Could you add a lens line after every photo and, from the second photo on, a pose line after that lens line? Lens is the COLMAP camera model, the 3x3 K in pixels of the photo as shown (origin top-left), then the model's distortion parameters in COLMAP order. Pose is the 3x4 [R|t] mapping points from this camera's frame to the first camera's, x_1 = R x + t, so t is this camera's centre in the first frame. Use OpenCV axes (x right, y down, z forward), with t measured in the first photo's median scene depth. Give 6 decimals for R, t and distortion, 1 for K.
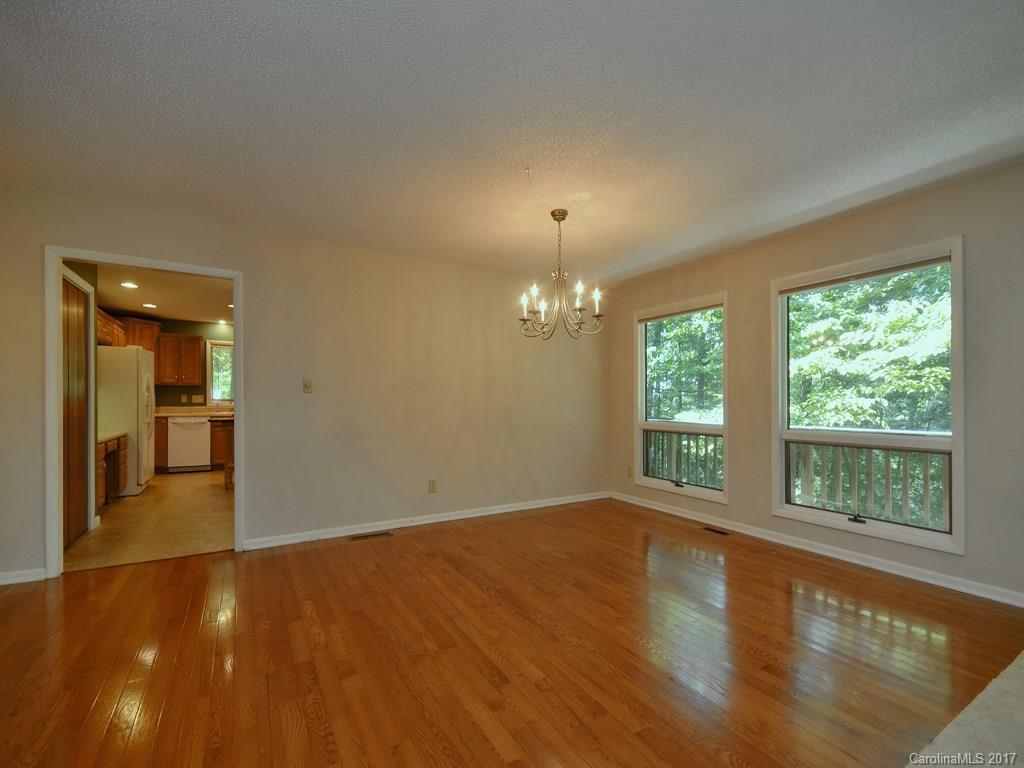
lens RADIAL K [[456.5, 0, 515.2], [0, 456.5, 399.4], [0, 0, 1]] dist [-0.000560, -0.000038]
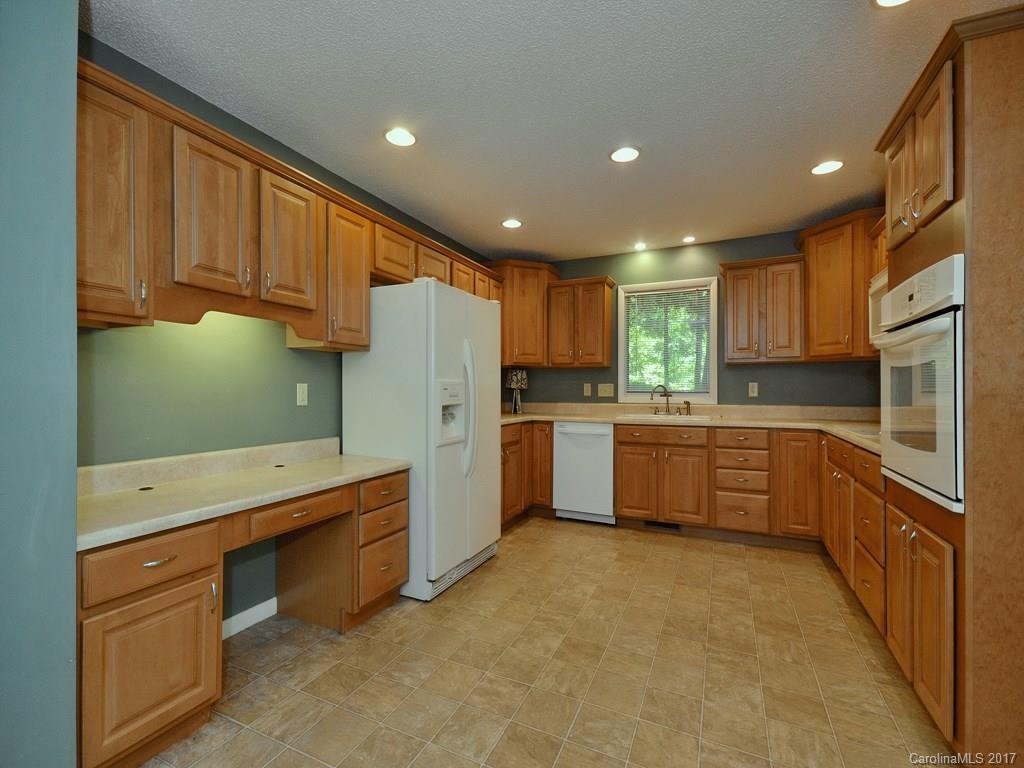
lens RADIAL K [[456.5, 0, 515.2], [0, 456.5, 399.4], [0, 0, 1]] dist [-0.000560, -0.000038]
pose [[0.562468, 0.010310, -0.826754, -0.297926], [0.007746, 0.999813, 0.017738, -0.000034], [0.826782, -0.016381, 0.562283, 0.610705]]
